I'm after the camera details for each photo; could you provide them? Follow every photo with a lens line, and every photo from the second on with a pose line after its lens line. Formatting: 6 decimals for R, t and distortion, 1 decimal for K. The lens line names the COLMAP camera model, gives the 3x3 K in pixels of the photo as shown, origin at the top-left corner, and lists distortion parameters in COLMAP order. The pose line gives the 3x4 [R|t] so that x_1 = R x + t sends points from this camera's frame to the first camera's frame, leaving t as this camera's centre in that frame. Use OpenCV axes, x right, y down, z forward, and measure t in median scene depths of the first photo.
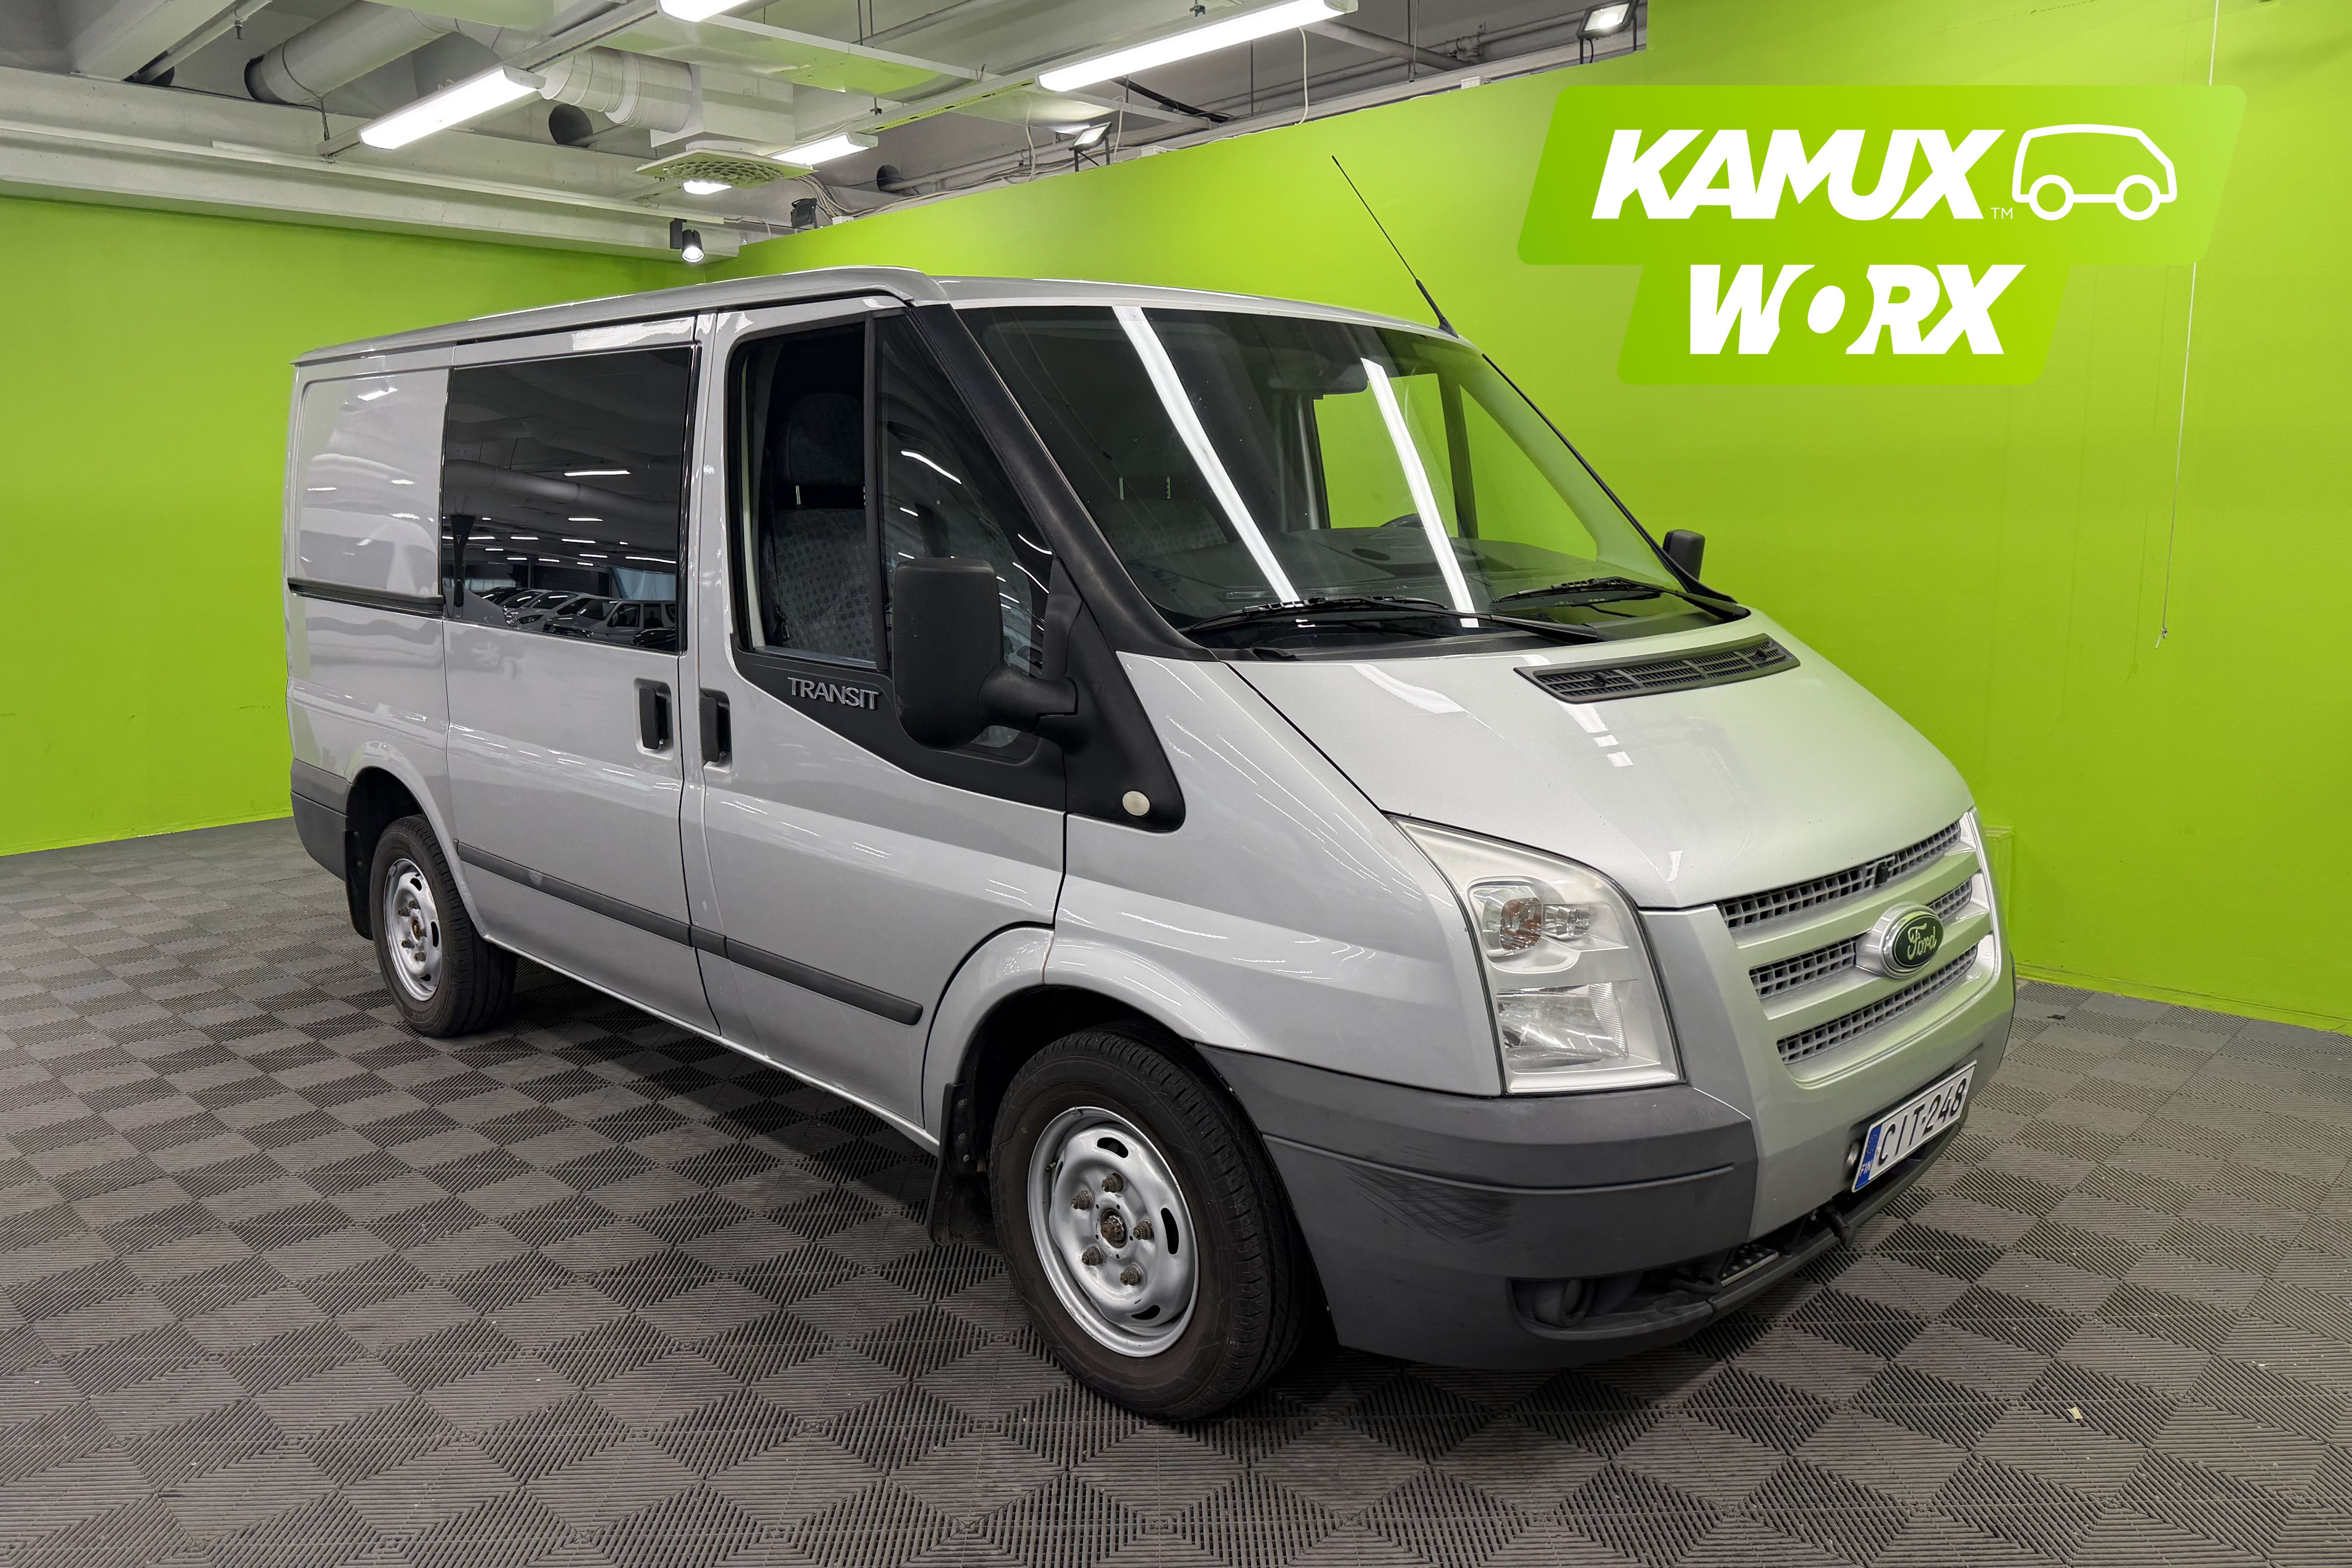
lens RADIAL K [[1622.8, 0, 1173.1], [0, 1622.8, 811.3], [0, 0, 1]] dist [0.142877, -0.216071]
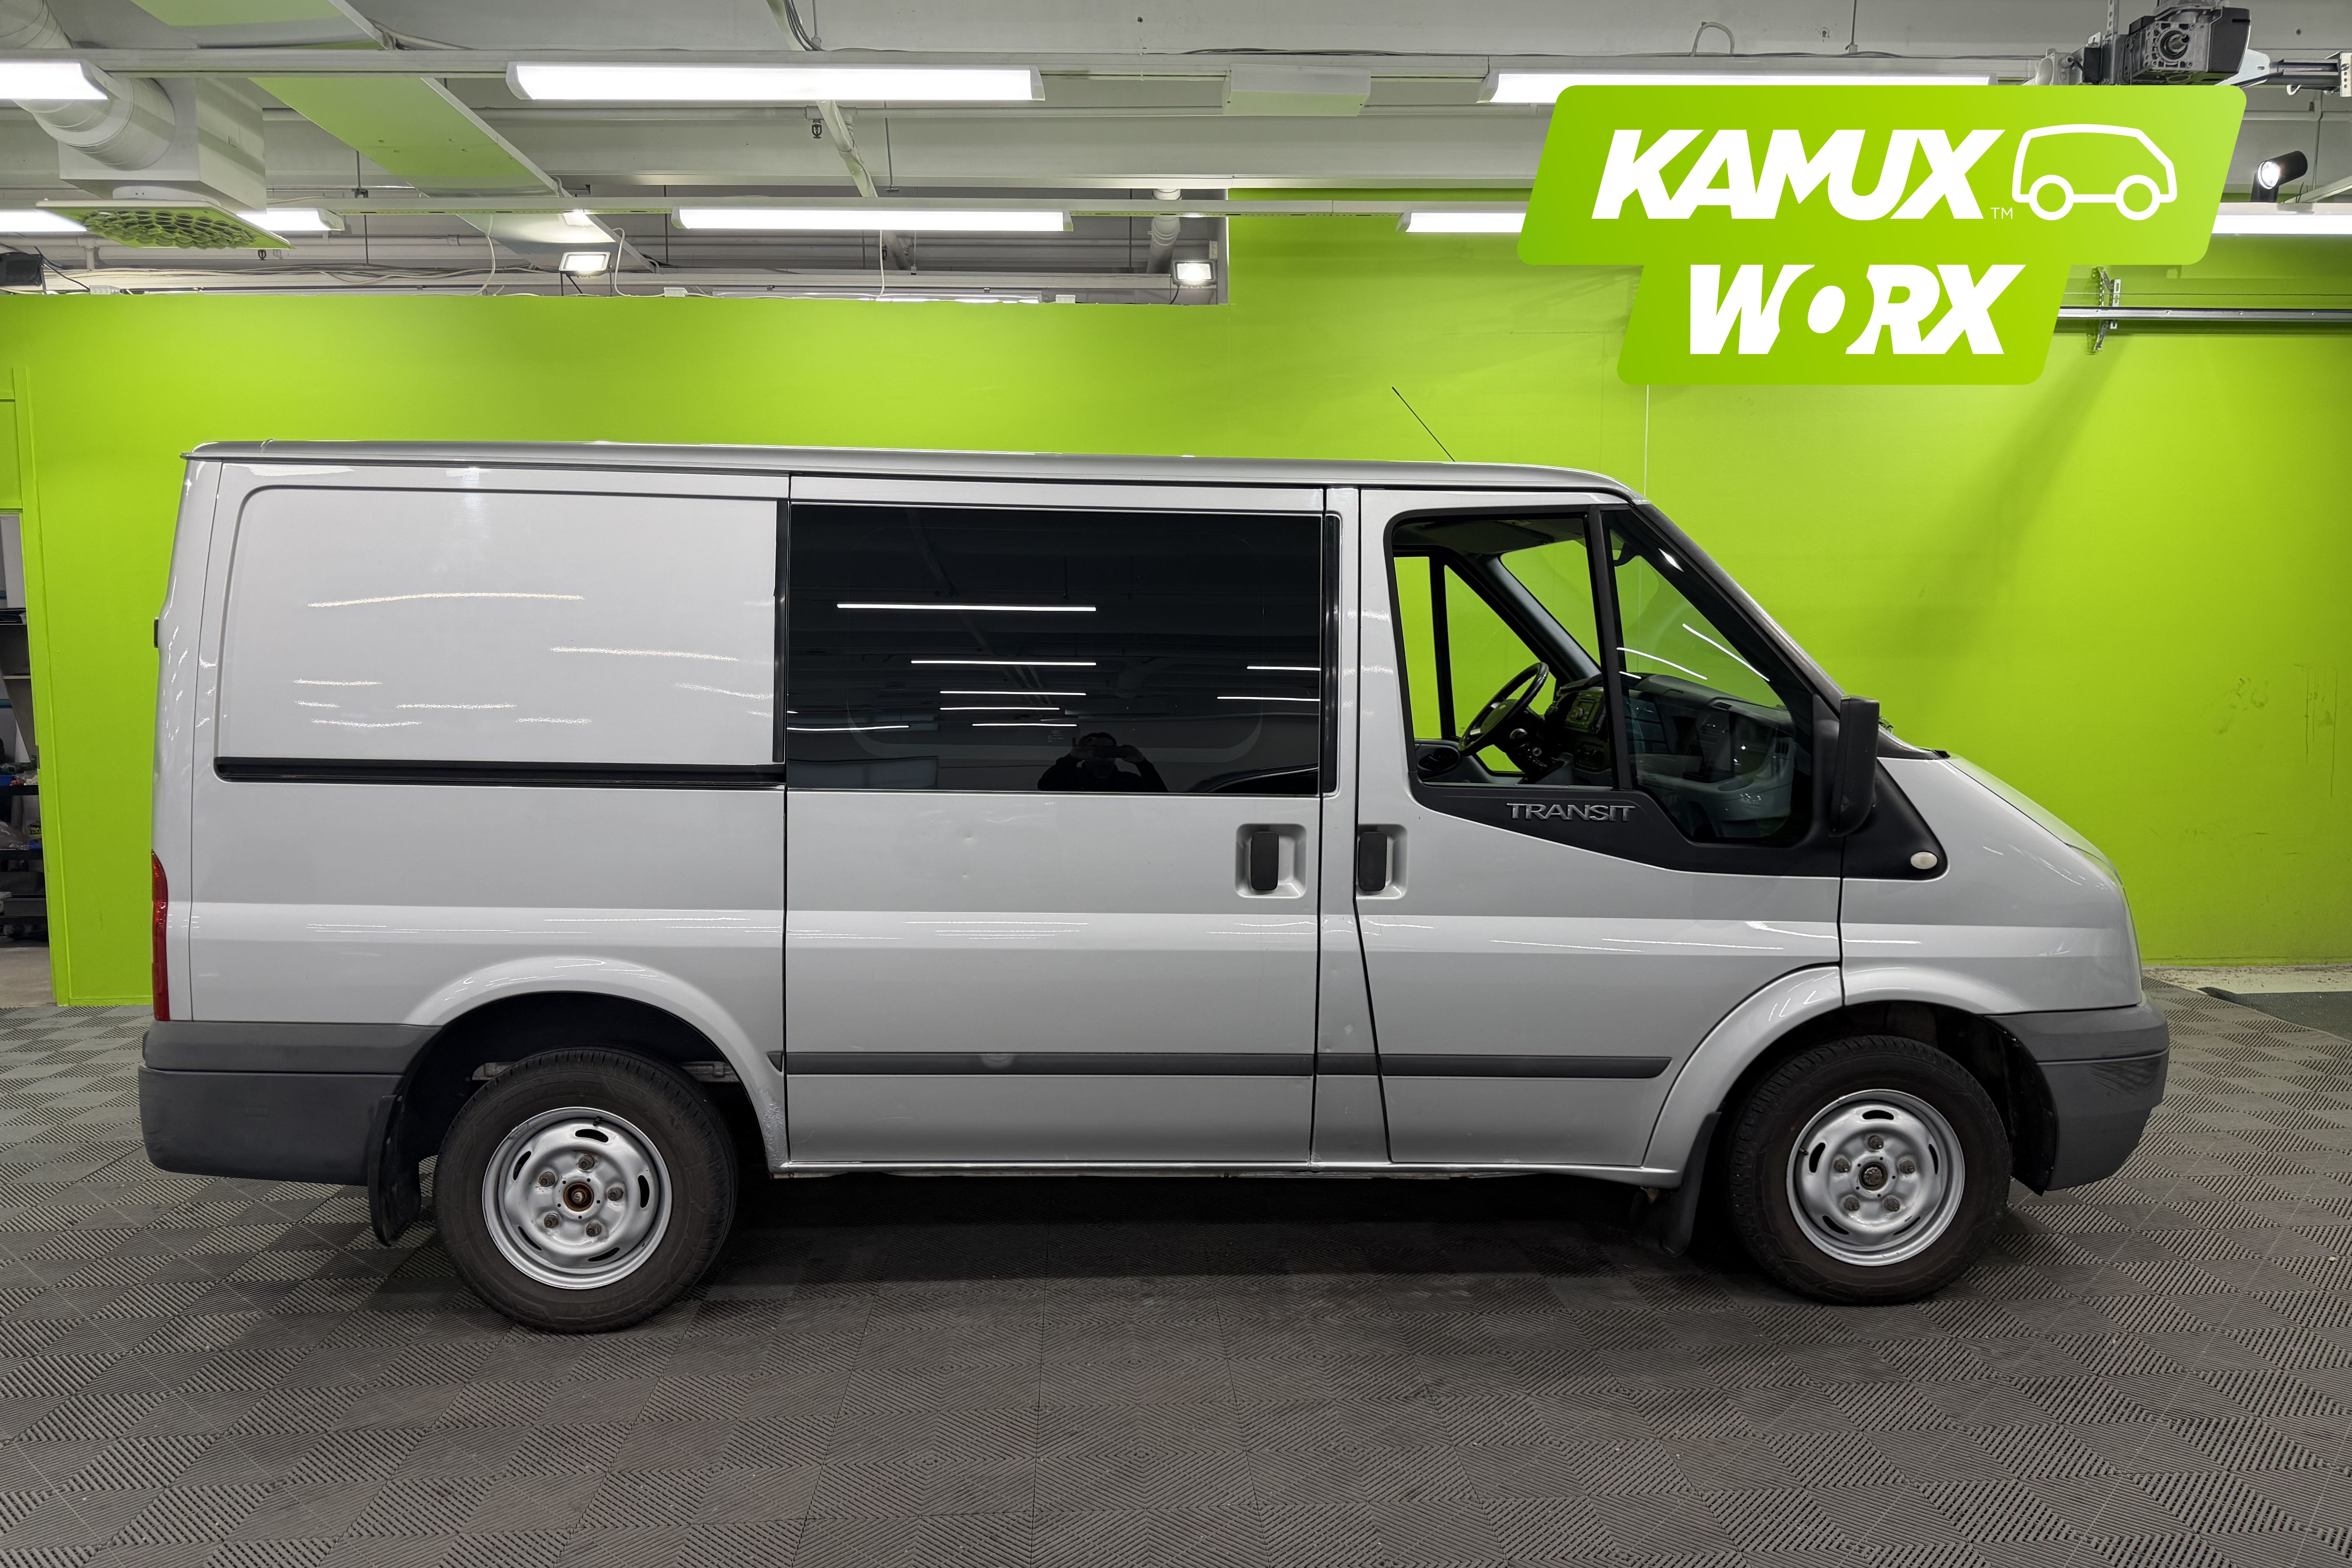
lens RADIAL K [[1622.8, 0, 1173.1], [0, 1622.8, 811.3], [0, 0, 1]] dist [0.142877, -0.216071]
pose [[0.672810, -0.063254, 0.737107, -1.197049], [0.130462, 0.990868, -0.034052, -0.065388], [-0.728222, 0.119075, 0.674918, 0.375501]]
